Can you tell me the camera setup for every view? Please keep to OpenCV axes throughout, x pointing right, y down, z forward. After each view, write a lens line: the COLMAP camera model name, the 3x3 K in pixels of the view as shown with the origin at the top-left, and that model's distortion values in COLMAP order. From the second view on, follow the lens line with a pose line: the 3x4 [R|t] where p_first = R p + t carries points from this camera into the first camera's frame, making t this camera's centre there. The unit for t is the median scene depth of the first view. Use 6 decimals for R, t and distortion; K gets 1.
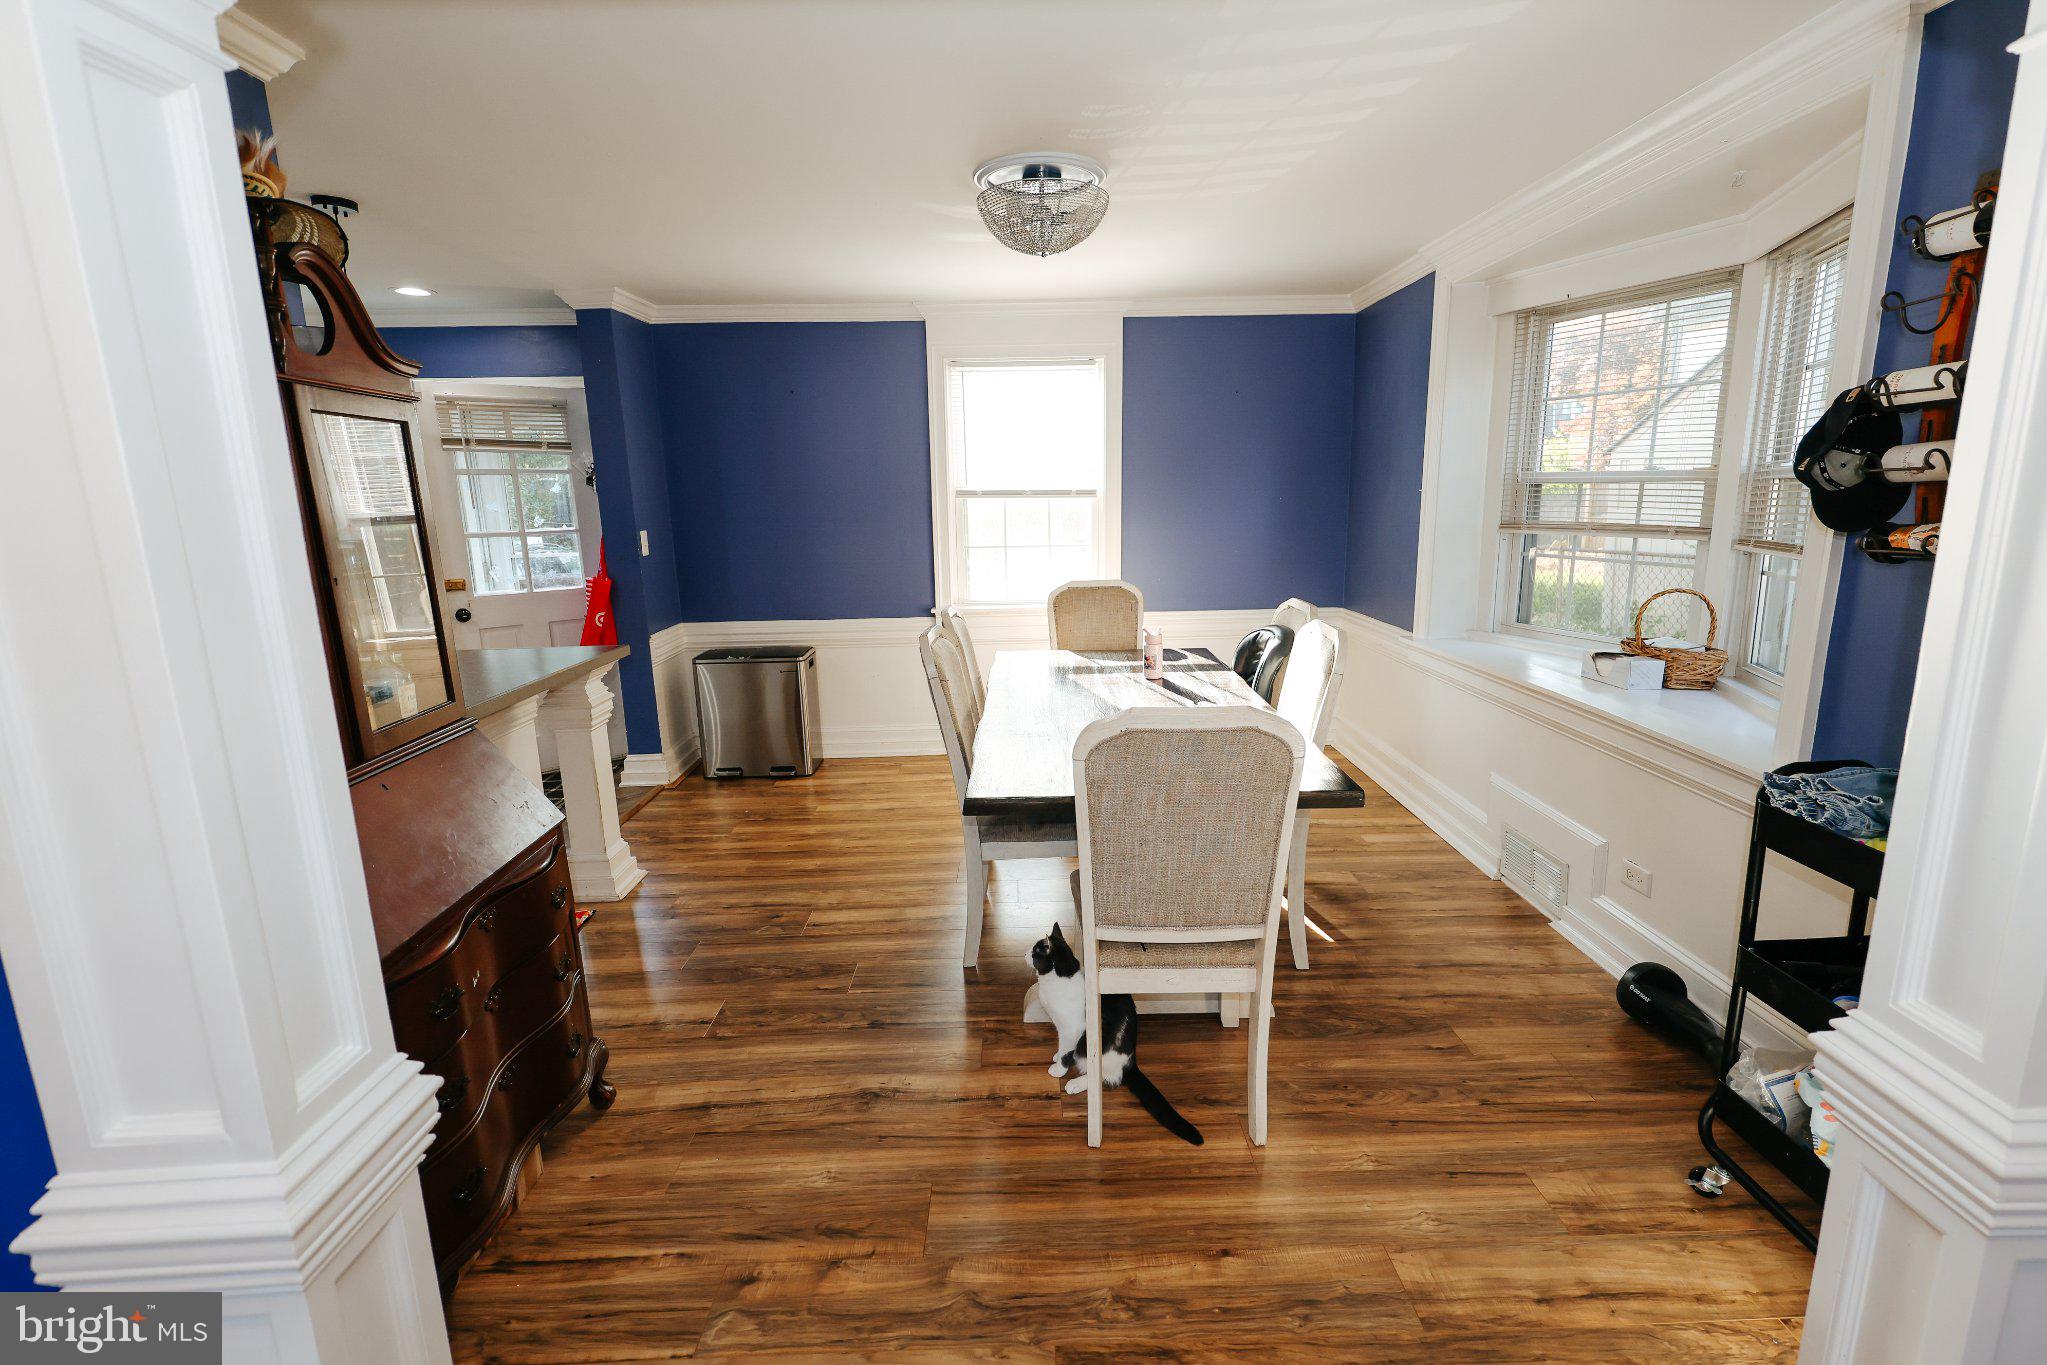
lens RADIAL K [[907.1, 0, 1036.5], [0, 907.1, 676.6], [0, 0, 1]] dist [0.009997, 0.000174]
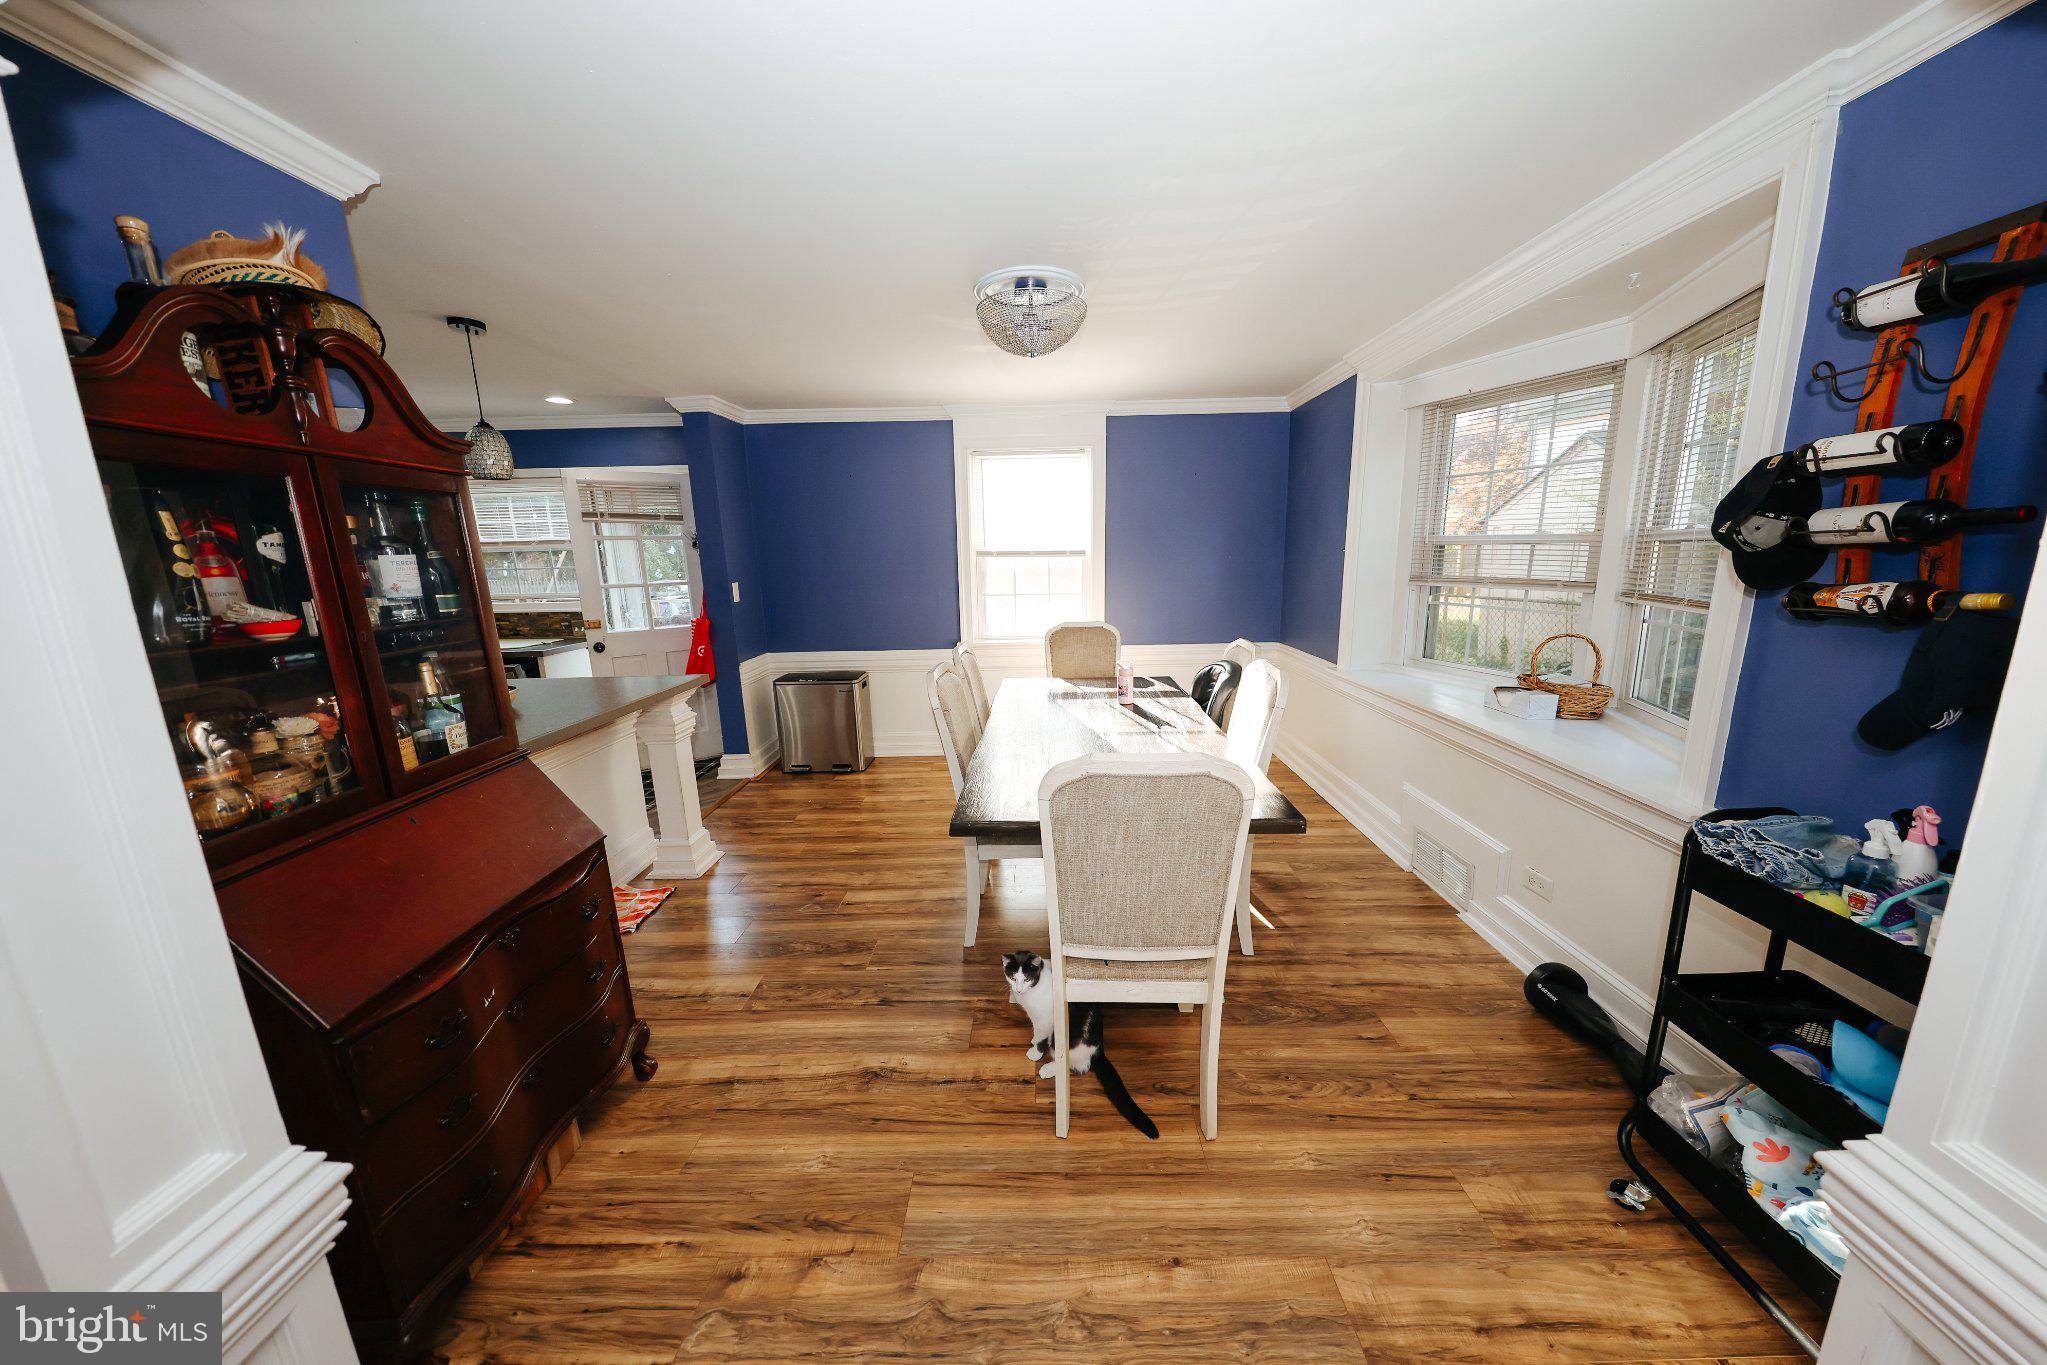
lens RADIAL K [[646.8, 0, 1032.1], [0, 646.8, 681.5], [0, 0, 1]] dist [0.001015, -0.002243]
pose [[0.999450, 0.004611, -0.032832, 0.046683], [-0.004707, 0.999985, -0.002835, -0.038221], [0.032819, 0.002988, 0.999457, 0.184197]]
